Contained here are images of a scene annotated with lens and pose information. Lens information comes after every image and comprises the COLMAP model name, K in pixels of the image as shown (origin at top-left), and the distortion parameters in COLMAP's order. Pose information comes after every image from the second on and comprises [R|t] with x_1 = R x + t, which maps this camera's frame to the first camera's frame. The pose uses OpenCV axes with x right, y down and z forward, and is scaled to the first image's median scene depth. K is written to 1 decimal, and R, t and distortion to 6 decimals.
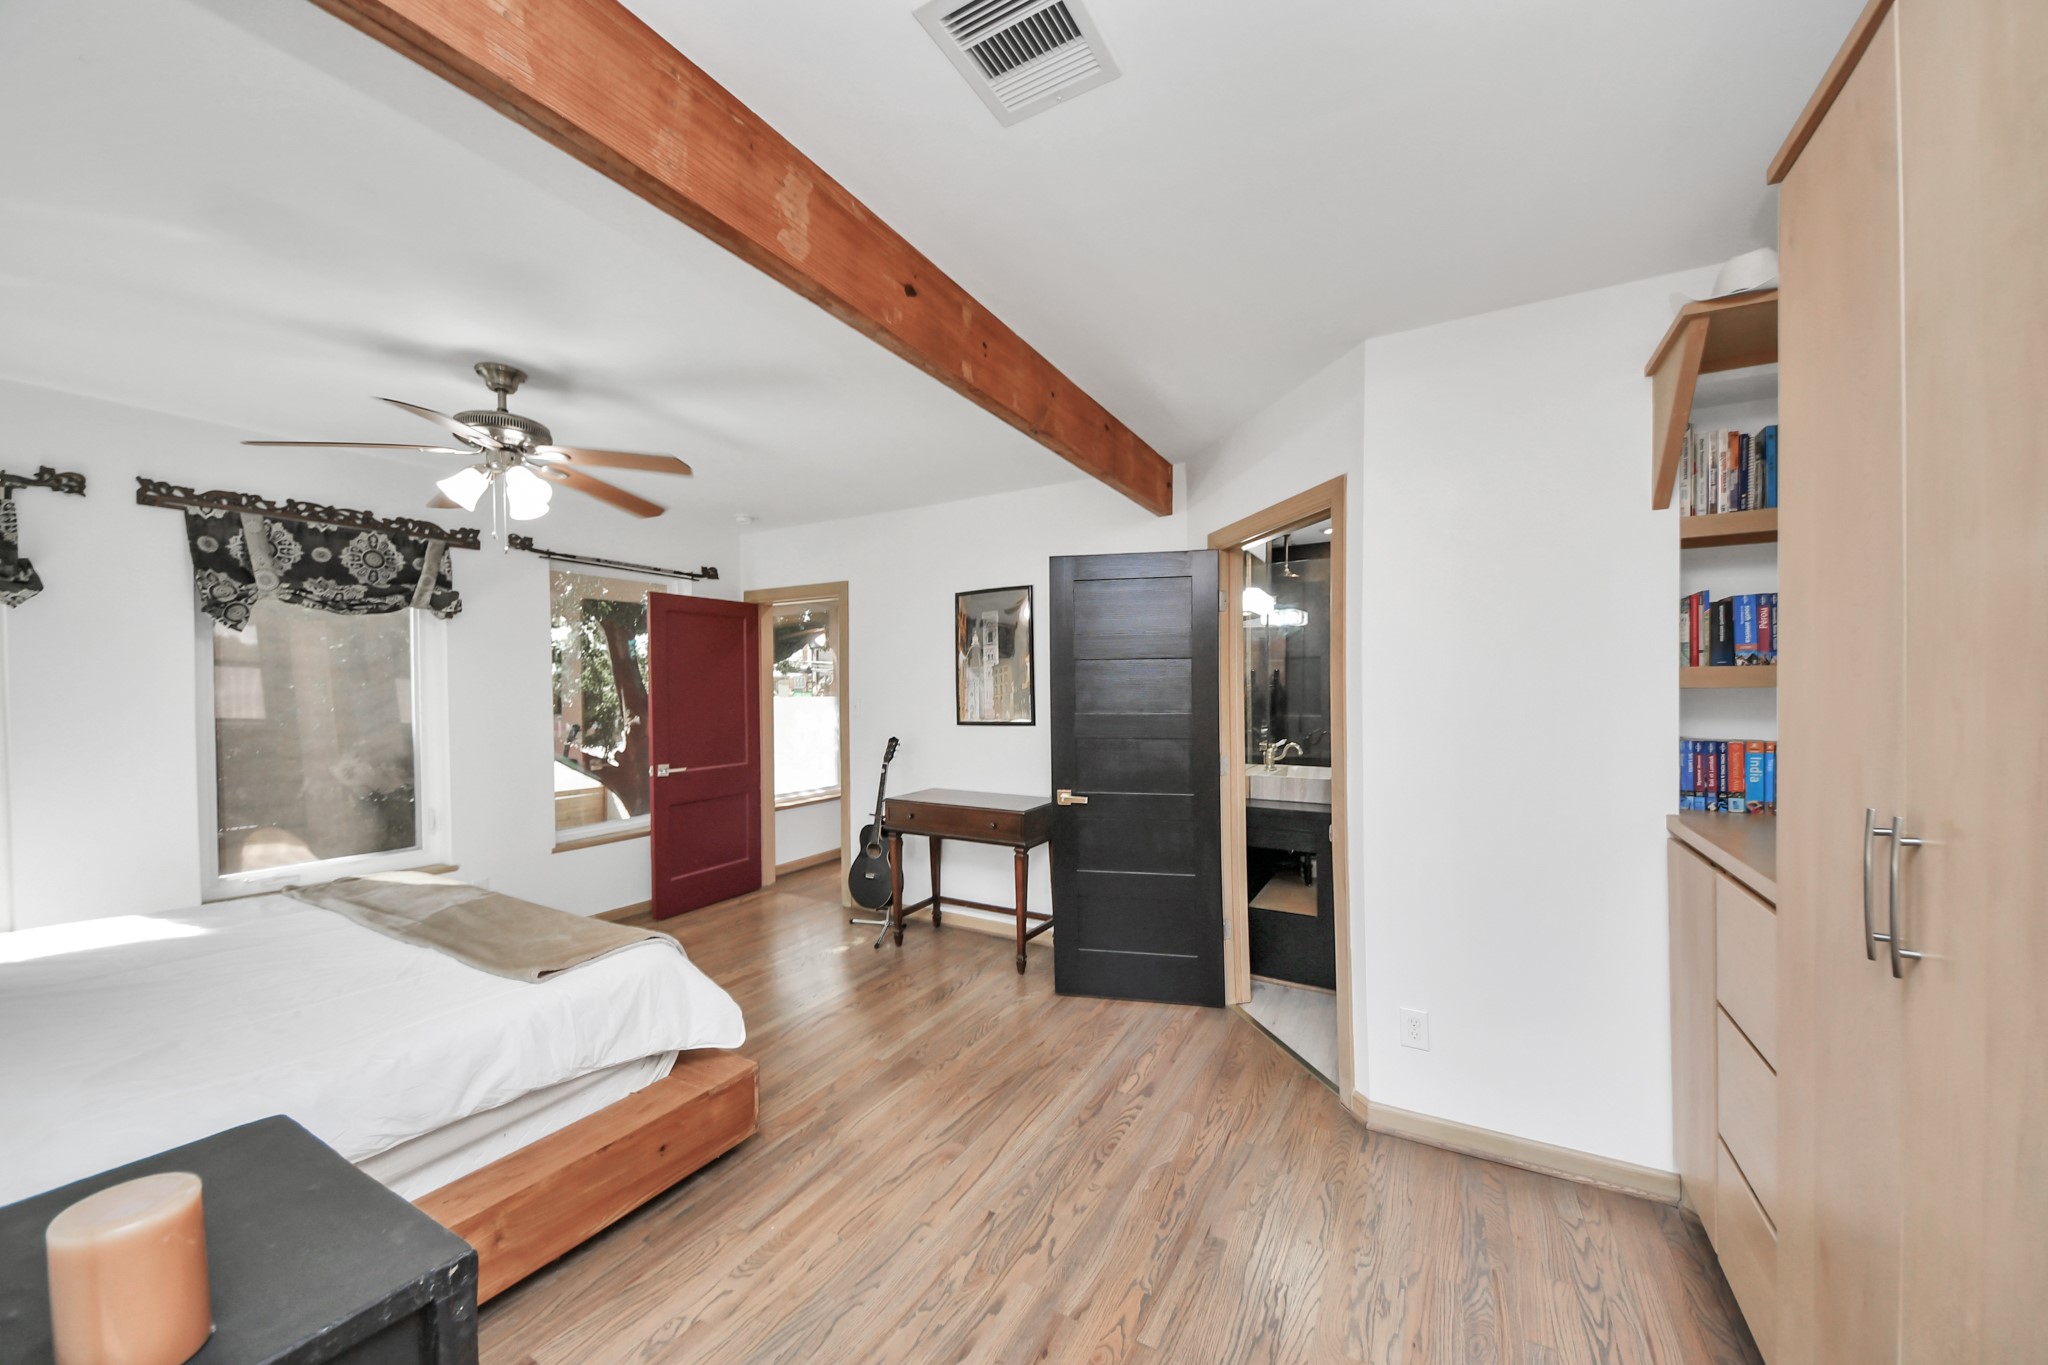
lens RADIAL K [[730.7, 0, 1019.1], [0, 730.7, 696.7], [0, 0, 1]] dist [0.032321, -0.020730]
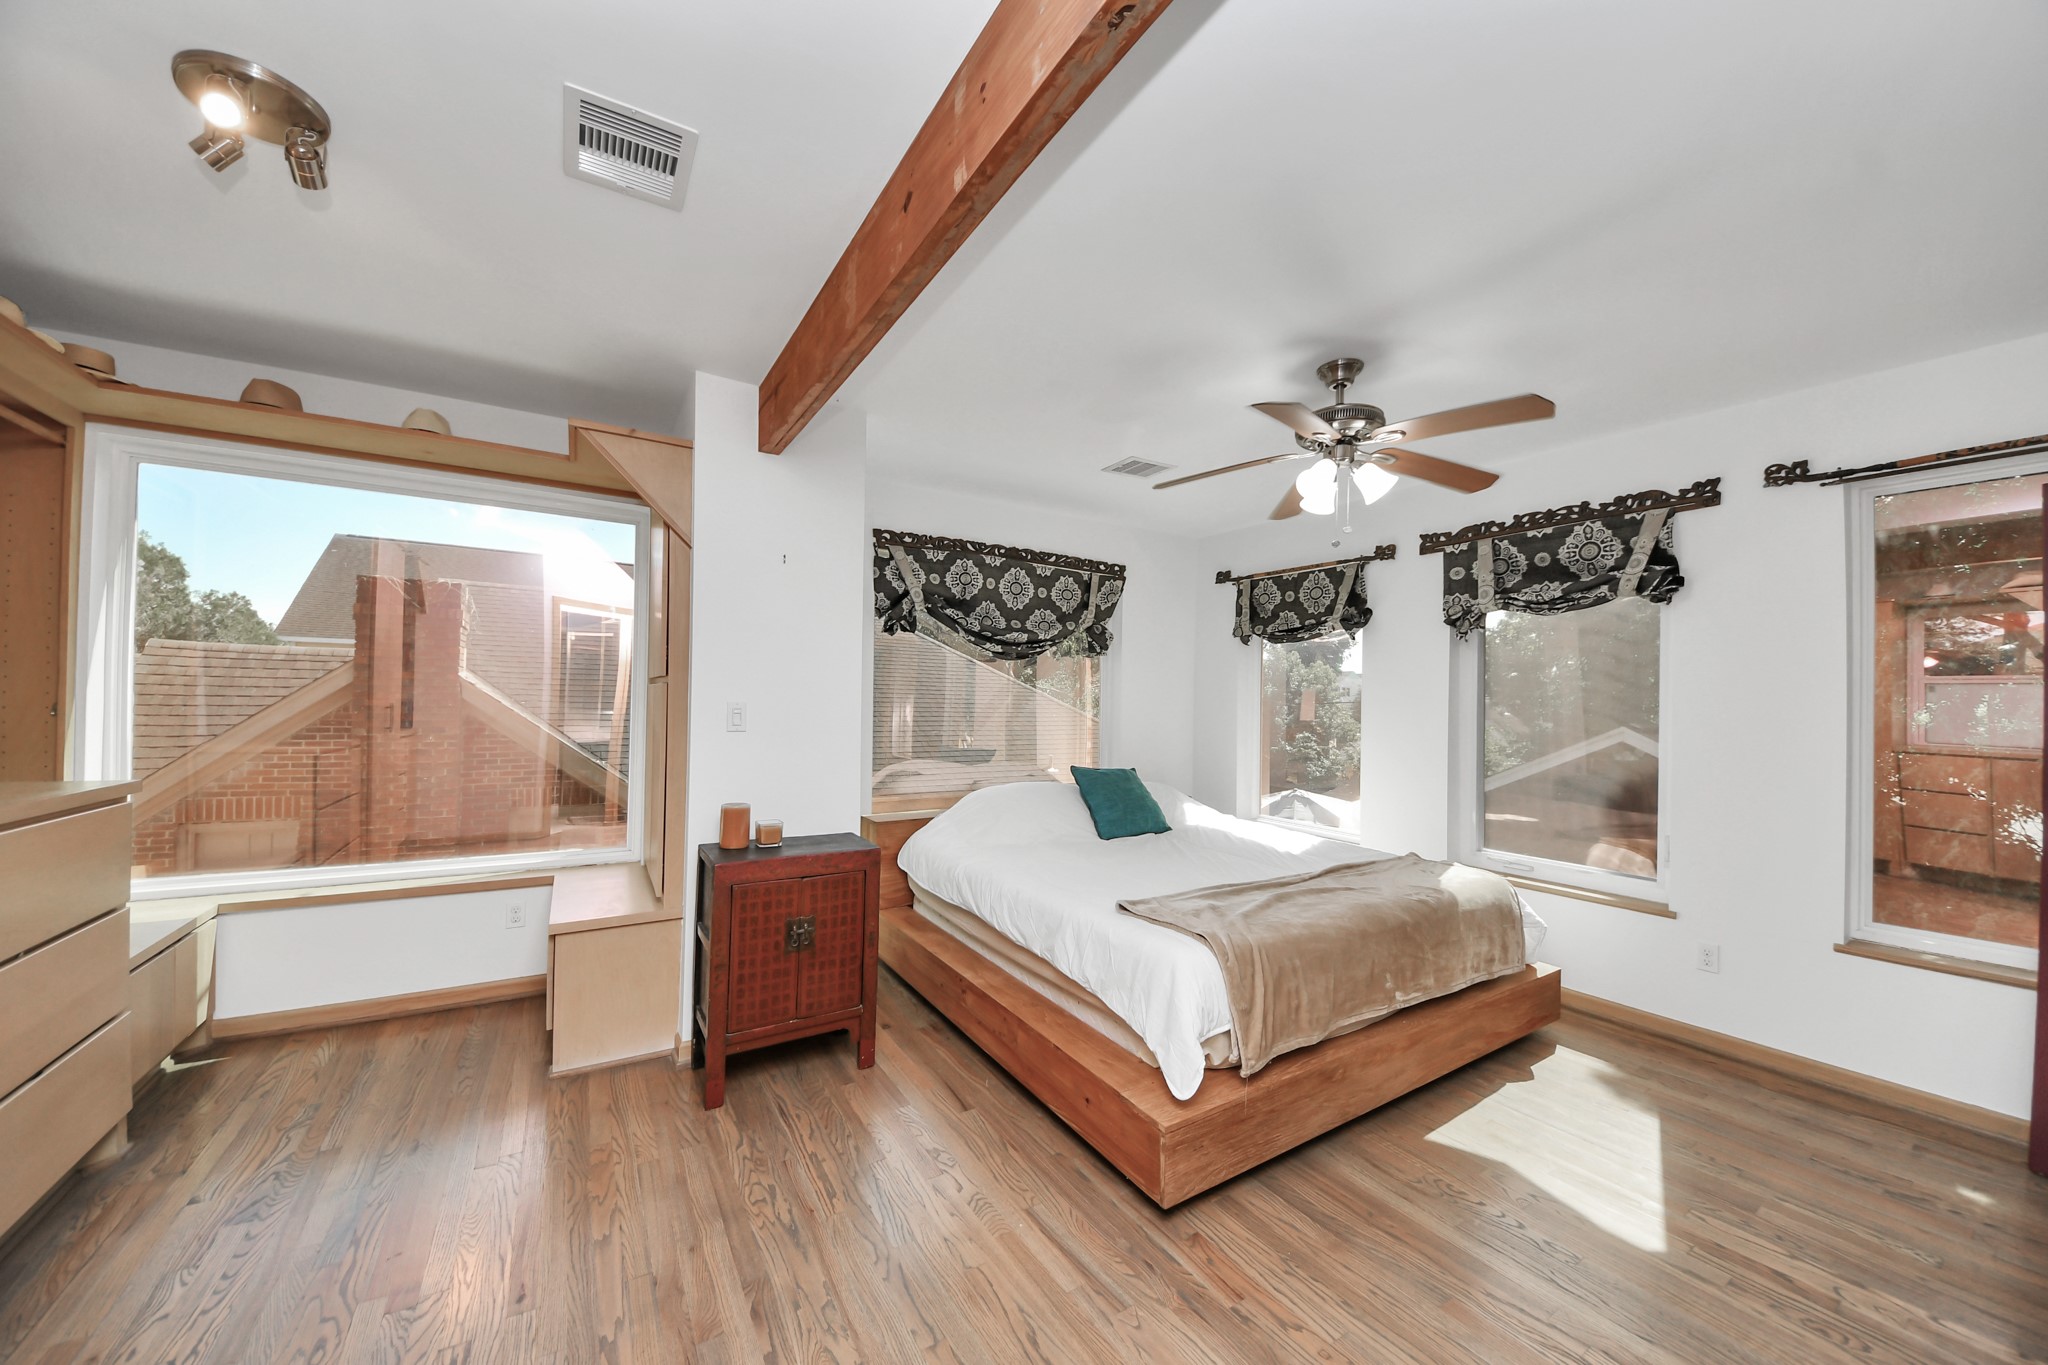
lens RADIAL K [[728.6, 0, 1026.6], [0, 728.6, 711.6], [0, 0, 1]] dist [0.032226, -0.021724]
pose [[-0.469424, 0.019274, -0.882763, 0.283936], [-0.013792, 0.999480, 0.029156, 0.000077], [0.882865, 0.025862, -0.468914, 0.789166]]
